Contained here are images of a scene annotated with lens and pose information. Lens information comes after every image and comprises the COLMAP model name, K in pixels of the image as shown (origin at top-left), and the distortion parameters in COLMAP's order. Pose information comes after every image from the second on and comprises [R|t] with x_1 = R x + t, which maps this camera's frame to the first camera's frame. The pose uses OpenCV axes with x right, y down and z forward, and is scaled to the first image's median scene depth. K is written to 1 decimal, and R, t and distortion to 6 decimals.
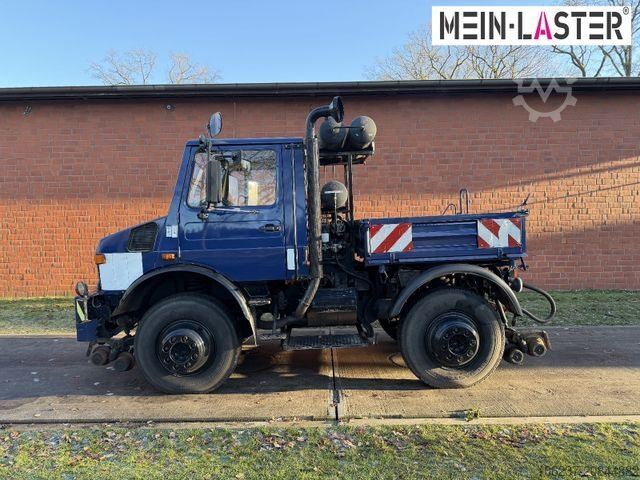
lens RADIAL K [[453.6, 0, 320.0], [0, 453.6, 240.0], [0, 0, 1]] dist [0.056517, -0.090299]
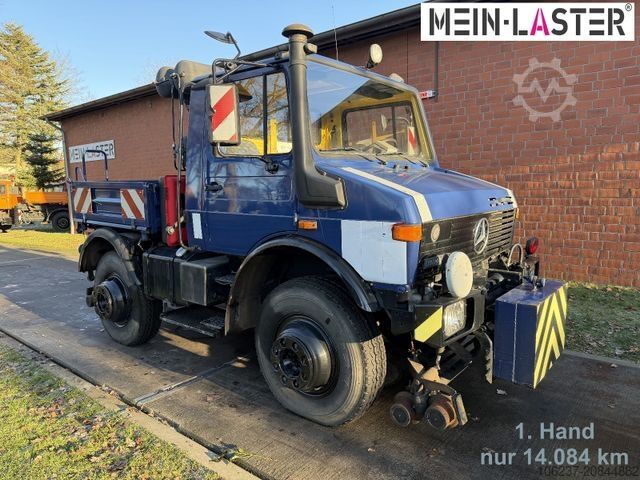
lens RADIAL K [[458.5, 0, 320.0], [0, 458.5, 240.0], [0, 0, 1]] dist [0.003440, -0.003327]
pose [[0.772359, 0.073645, -0.630902, 0.843000], [-0.015284, 0.995123, 0.097449, -0.023174], [0.635002, -0.065623, 0.769718, 0.551302]]
